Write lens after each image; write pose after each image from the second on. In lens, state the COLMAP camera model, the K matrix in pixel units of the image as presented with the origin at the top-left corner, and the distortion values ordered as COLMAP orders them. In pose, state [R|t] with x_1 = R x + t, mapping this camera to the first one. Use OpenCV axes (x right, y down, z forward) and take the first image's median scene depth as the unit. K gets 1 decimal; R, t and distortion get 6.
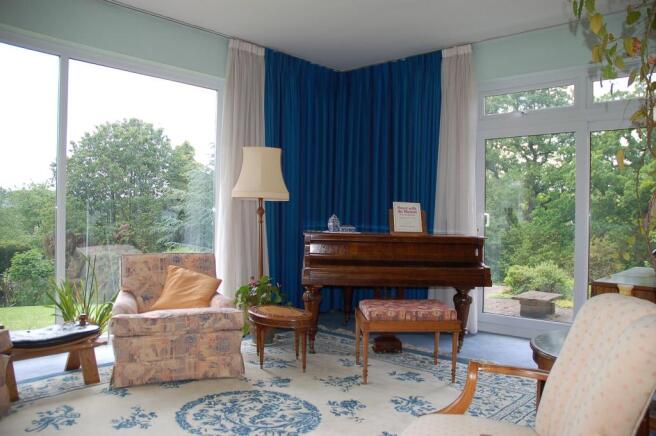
lens RADIAL K [[558.3, 0, 344.0], [0, 558.3, 221.0], [0, 0, 1]] dist [-0.132442, 0.128170]
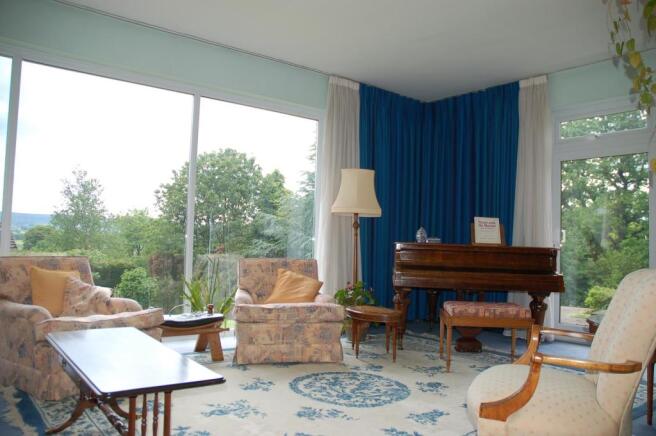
lens RADIAL K [[558.3, 0, 332.3], [0, 558.3, 220.3], [0, 0, 1]] dist [-0.132442, 0.128170]
pose [[0.986082, 0.006480, -0.166133, -0.008469], [-0.015622, 0.998430, -0.053782, 0.036477], [0.165523, 0.055629, 0.984636, -0.138834]]
